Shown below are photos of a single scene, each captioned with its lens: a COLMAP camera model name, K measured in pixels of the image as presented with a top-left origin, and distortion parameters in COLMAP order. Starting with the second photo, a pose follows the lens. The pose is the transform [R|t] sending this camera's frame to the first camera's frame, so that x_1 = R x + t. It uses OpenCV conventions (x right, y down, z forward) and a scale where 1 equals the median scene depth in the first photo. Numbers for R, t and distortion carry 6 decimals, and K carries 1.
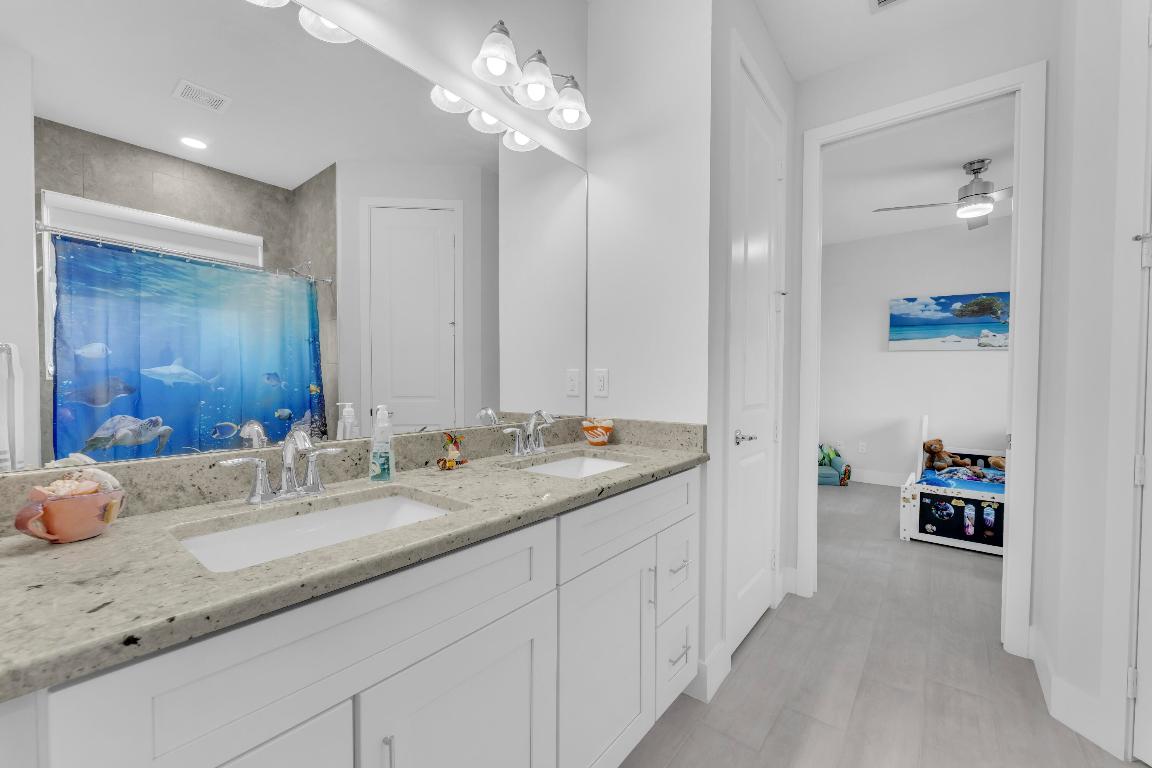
lens RADIAL K [[458.3, 0, 575.6], [0, 458.3, 385.0], [0, 0, 1]] dist [0.004155, -0.000990]
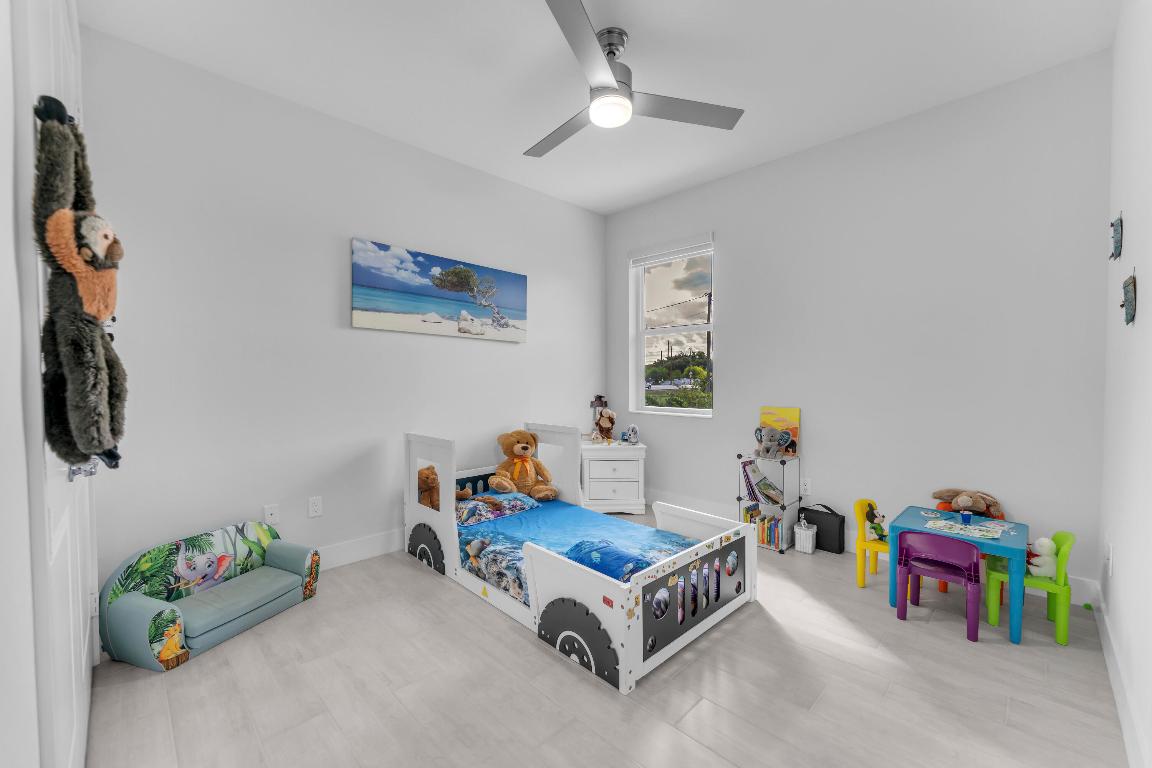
lens RADIAL K [[458.3, 0, 579.3], [0, 458.3, 389.5], [0, 0, 1]] dist [0.004155, -0.000990]
pose [[0.109343, -0.033569, 0.993437, 0.150627], [0.015859, 0.999361, 0.032023, -0.010979], [-0.993878, 0.012253, 0.109806, 0.699041]]
